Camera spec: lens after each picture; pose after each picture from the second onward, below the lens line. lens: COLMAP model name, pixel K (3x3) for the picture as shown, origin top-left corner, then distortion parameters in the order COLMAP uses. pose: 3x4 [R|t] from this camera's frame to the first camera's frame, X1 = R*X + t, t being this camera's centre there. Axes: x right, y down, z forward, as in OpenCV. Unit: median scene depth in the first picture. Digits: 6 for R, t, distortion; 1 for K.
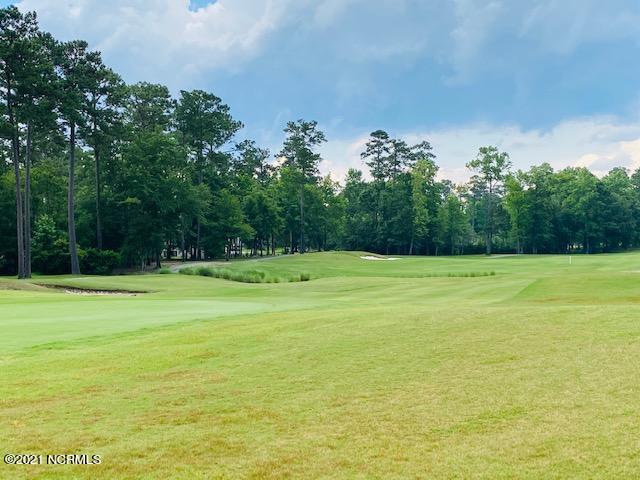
lens RADIAL K [[889.6, 0, 320.3], [0, 889.6, 241.6], [0, 0, 1]] dist [0.232838, 0.000000]
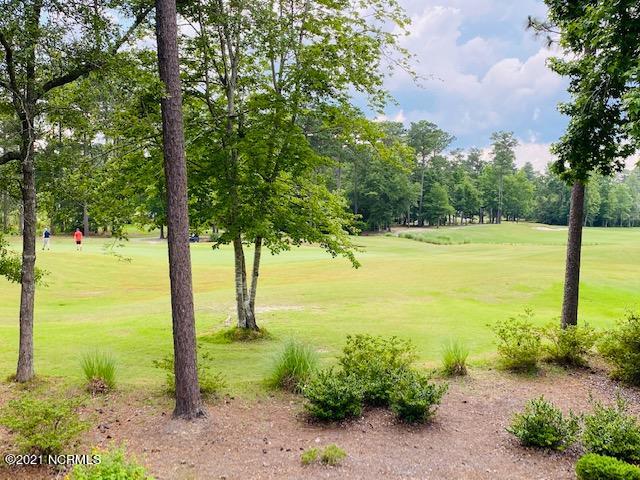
lens RADIAL K [[720.6, 0, 319.1], [0, 720.6, 234.4], [0, 0, 1]] dist [0.024669, 0.000000]
pose [[0.944209, 0.036958, -0.327268, 0.100002], [-0.023184, 0.998677, 0.045890, -0.018383], [0.328531, -0.035742, 0.943817, -0.234236]]
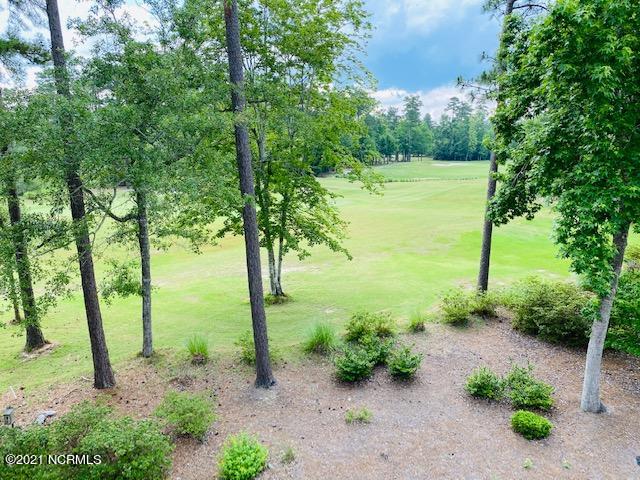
lens RADIAL K [[495.3, 0, 316.6], [0, 495.3, 243.2], [0, 0, 1]] dist [0.035878, -0.008606]
pose [[0.965383, 0.049684, -0.256061, 0.088926], [0.003482, 0.979149, 0.203113, -0.040797], [0.260813, -0.196974, 0.945081, -0.241503]]
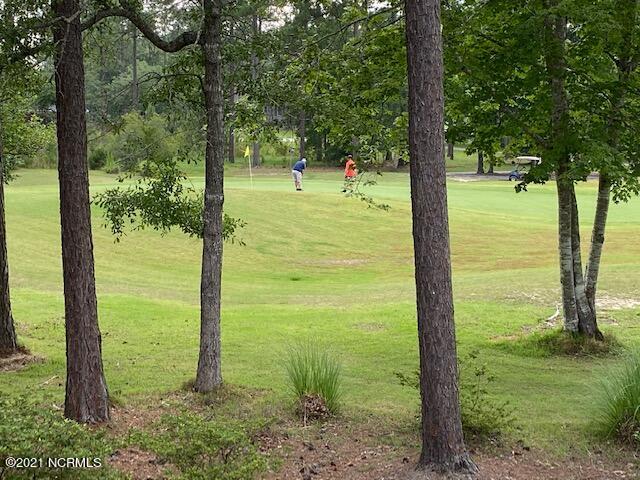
lens RADIAL K [[1291.3, 0, 318.9], [0, 1291.3, 226.2], [0, 0, 1]] dist [0.259949, 0.000000]
pose [[0.775092, 0.078204, -0.626990, 0.109524], [-0.020804, 0.994932, 0.098379, -0.018714], [0.631506, -0.063209, 0.772791, -0.235864]]
